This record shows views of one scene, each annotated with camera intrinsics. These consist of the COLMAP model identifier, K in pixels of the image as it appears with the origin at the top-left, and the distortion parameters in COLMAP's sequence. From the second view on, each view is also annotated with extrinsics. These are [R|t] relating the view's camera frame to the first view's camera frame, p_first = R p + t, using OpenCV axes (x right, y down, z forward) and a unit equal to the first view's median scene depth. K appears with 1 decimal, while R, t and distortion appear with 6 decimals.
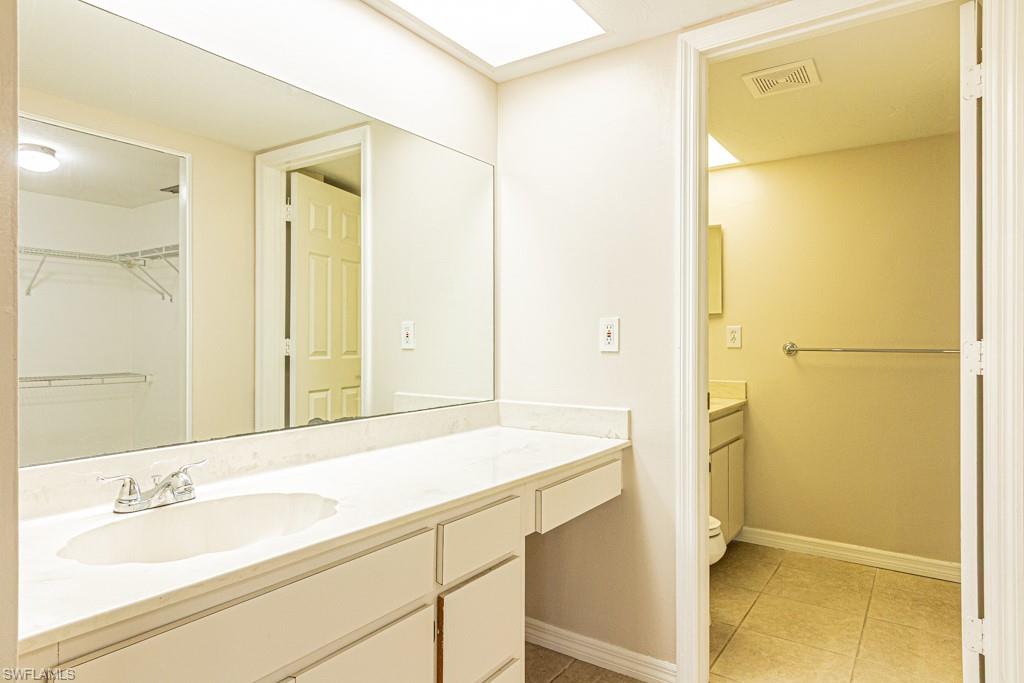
lens RADIAL K [[598.3, 0, 510.3], [0, 598.3, 338.5], [0, 0, 1]] dist [-0.003118, -0.002543]
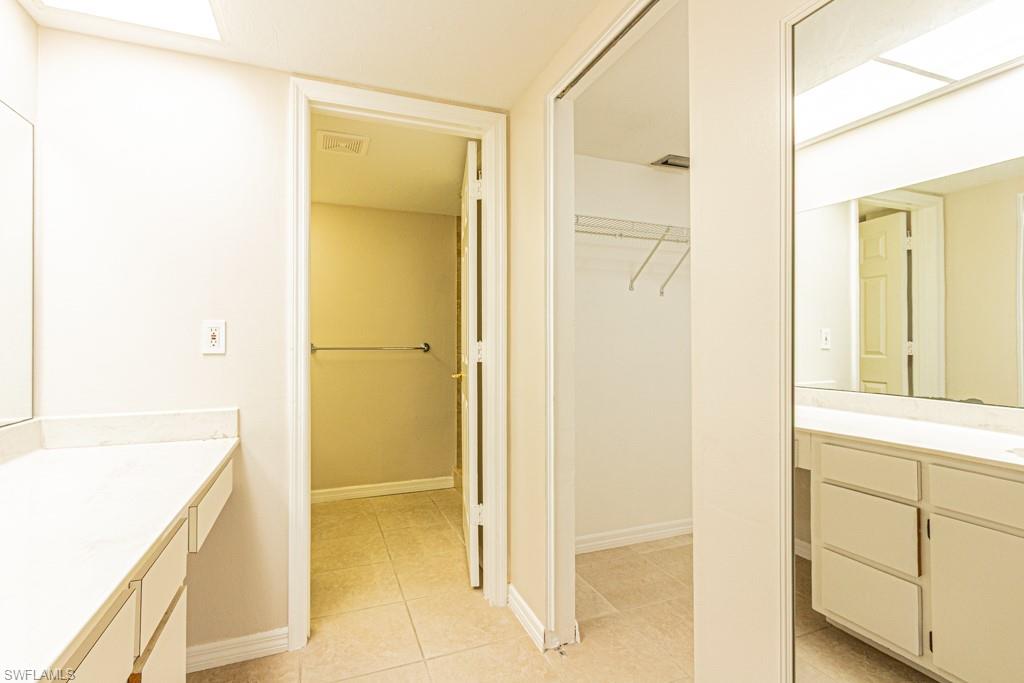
lens RADIAL K [[465.1, 0, 488.3], [0, 465.1, 338.7], [0, 0, 1]] dist [0.041572, -0.021791]
pose [[0.565717, 0.001211, 0.824598, -0.233477], [0.001619, 0.999995, -0.002580, -0.000671], [-0.824598, 0.002794, 0.565713, 0.160503]]
